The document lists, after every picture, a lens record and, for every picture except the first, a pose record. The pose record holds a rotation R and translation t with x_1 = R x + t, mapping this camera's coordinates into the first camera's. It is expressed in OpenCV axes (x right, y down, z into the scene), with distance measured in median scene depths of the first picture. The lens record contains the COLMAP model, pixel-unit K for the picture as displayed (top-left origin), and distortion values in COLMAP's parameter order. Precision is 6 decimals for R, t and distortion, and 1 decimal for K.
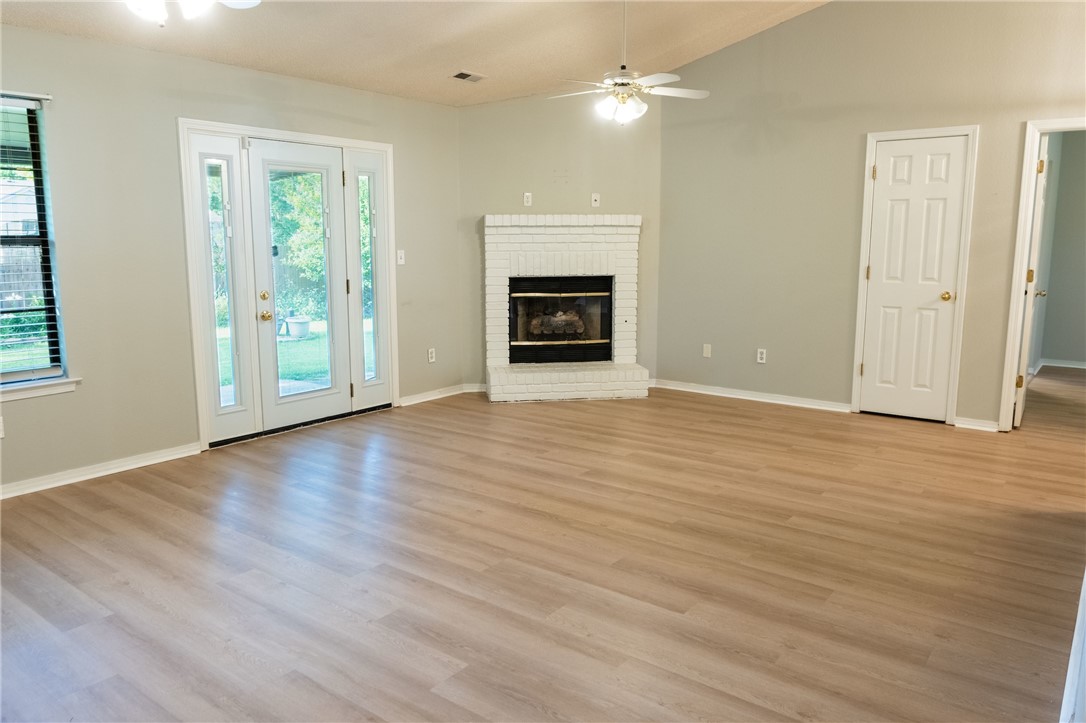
lens RADIAL K [[775.1, 0, 553.5], [0, 775.1, 362.3], [0, 0, 1]] dist [-0.013112, 0.000630]
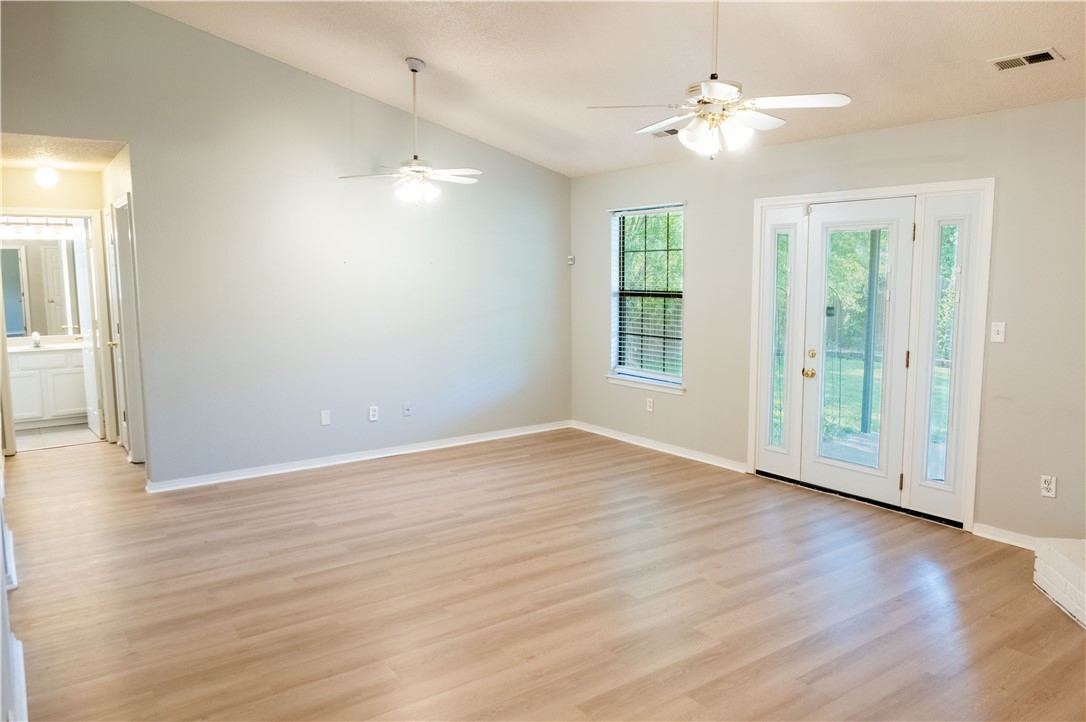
lens RADIAL K [[775.1, 0, 541.2], [0, 775.1, 359.0], [0, 0, 1]] dist [-0.013112, 0.000630]
pose [[-0.307635, 0.112855, -0.944788, 0.864965], [-0.147543, 0.975273, 0.164538, -0.236976], [0.939996, 0.190015, -0.283377, 1.157161]]
